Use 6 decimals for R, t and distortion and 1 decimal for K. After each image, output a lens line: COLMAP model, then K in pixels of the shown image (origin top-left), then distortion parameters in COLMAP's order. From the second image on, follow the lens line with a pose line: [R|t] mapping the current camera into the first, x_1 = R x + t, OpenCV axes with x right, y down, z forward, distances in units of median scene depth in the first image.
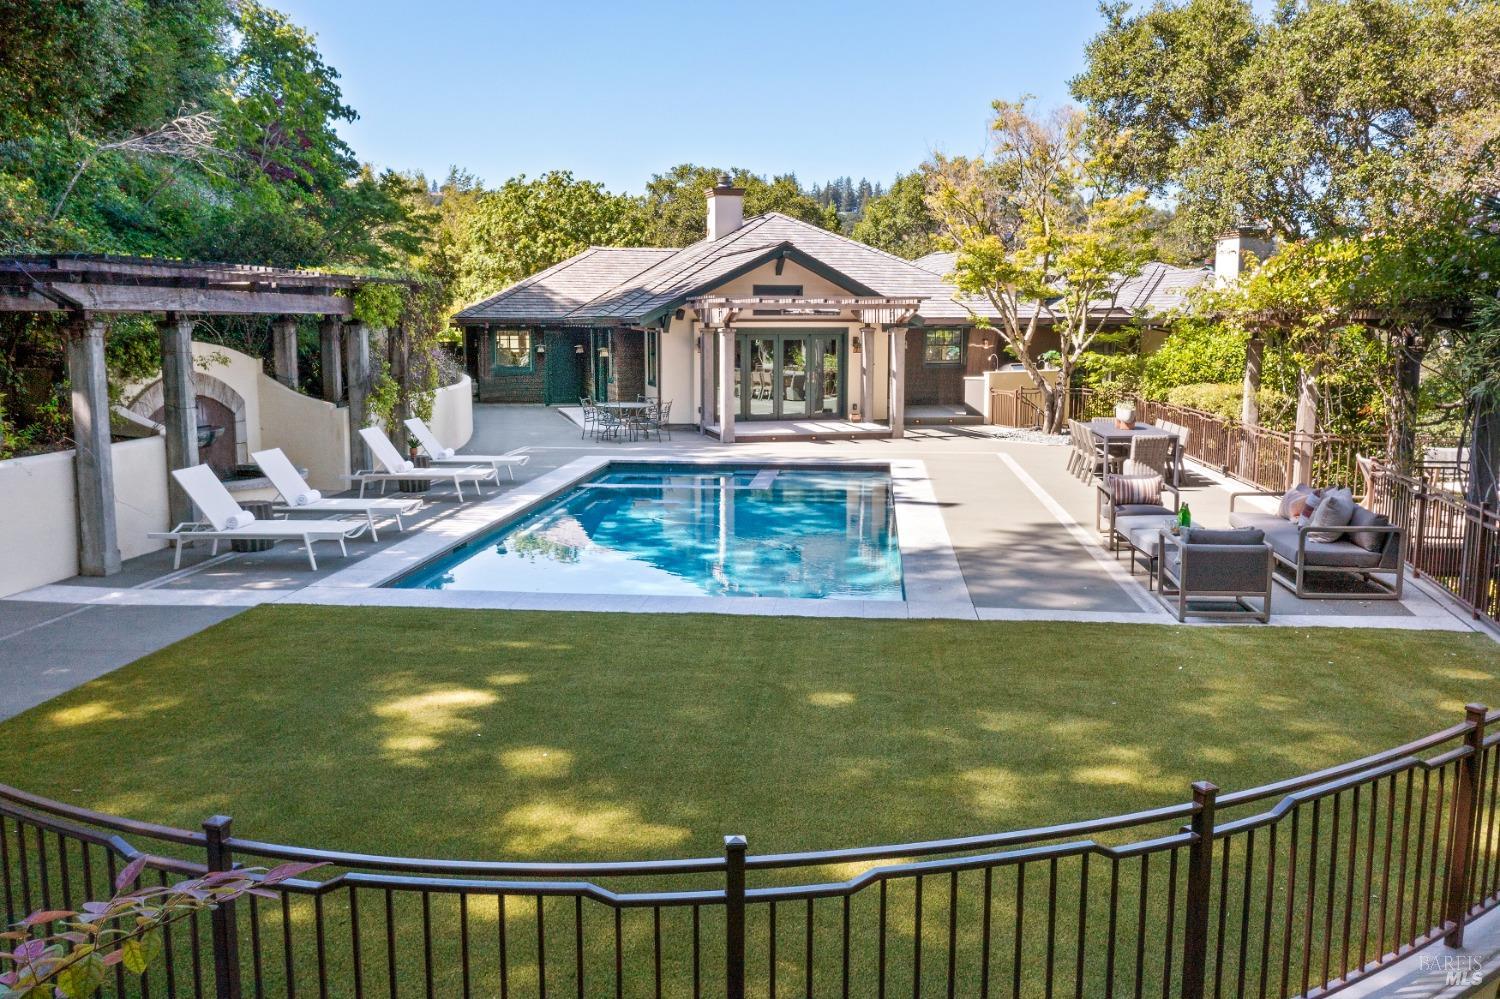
lens RADIAL K [[1193.3, 0, 750.0], [0, 1193.3, 499.5], [0, 0, 1]] dist [0.002170, 0.000333]
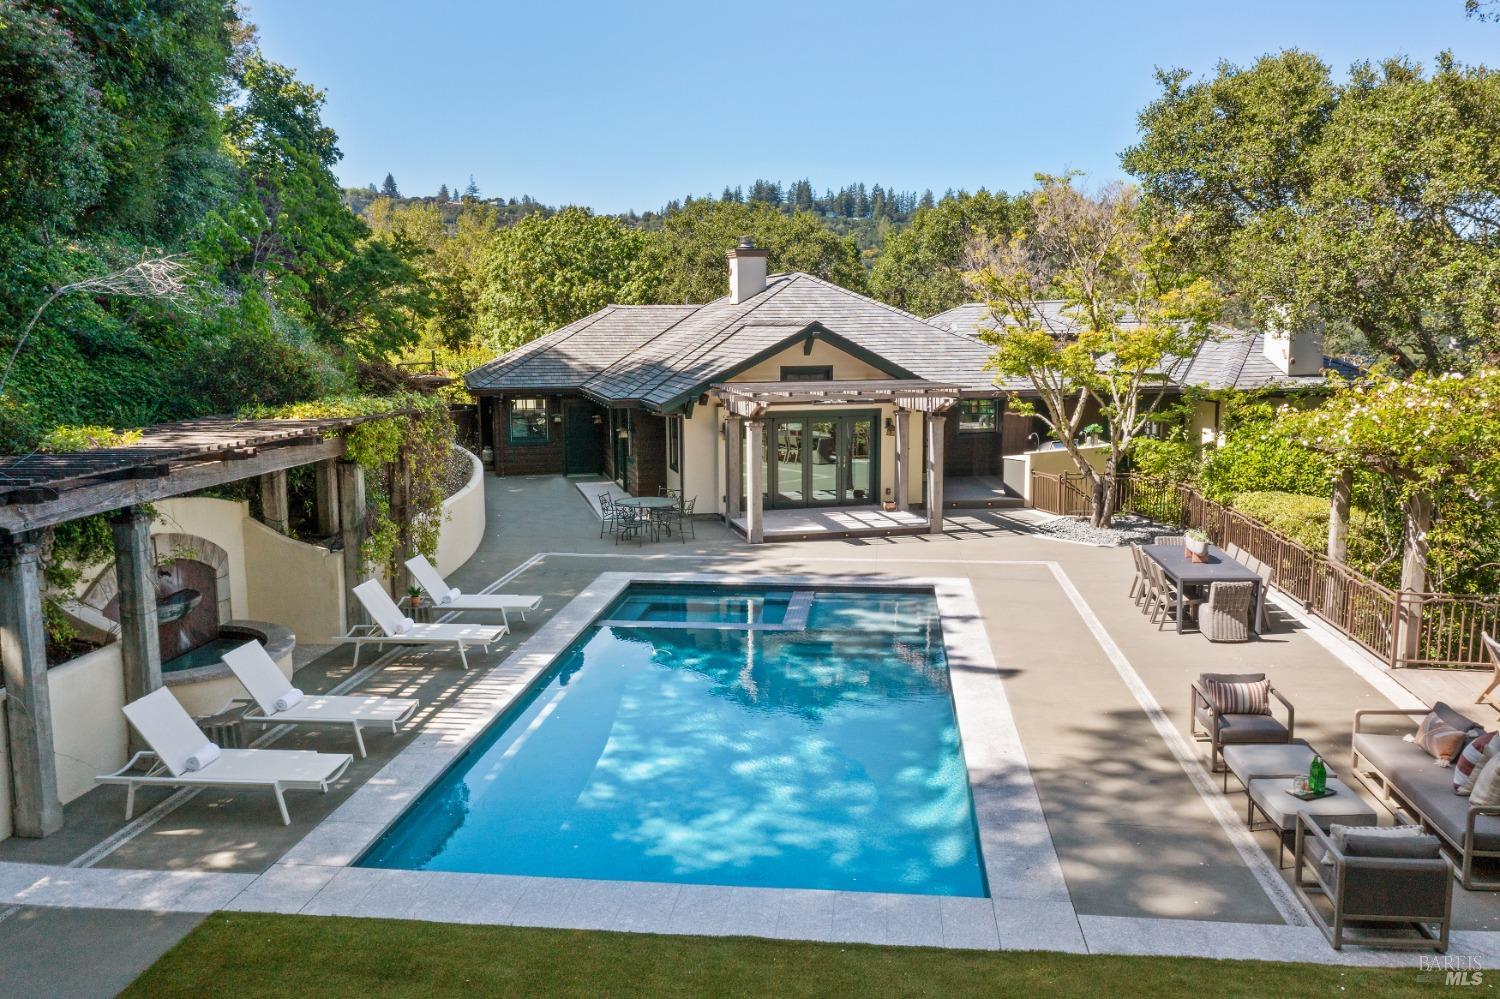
lens RADIAL K [[1164.9, 0, 750.0], [0, 1164.9, 499.5], [0, 0, 1]] dist [-0.003475, -0.001543]
pose [[0.999905, -0.004453, -0.013061, -0.010762], [0.004520, 0.999977, 0.005102, -0.085404], [0.013038, -0.005161, 0.999902, 0.084034]]
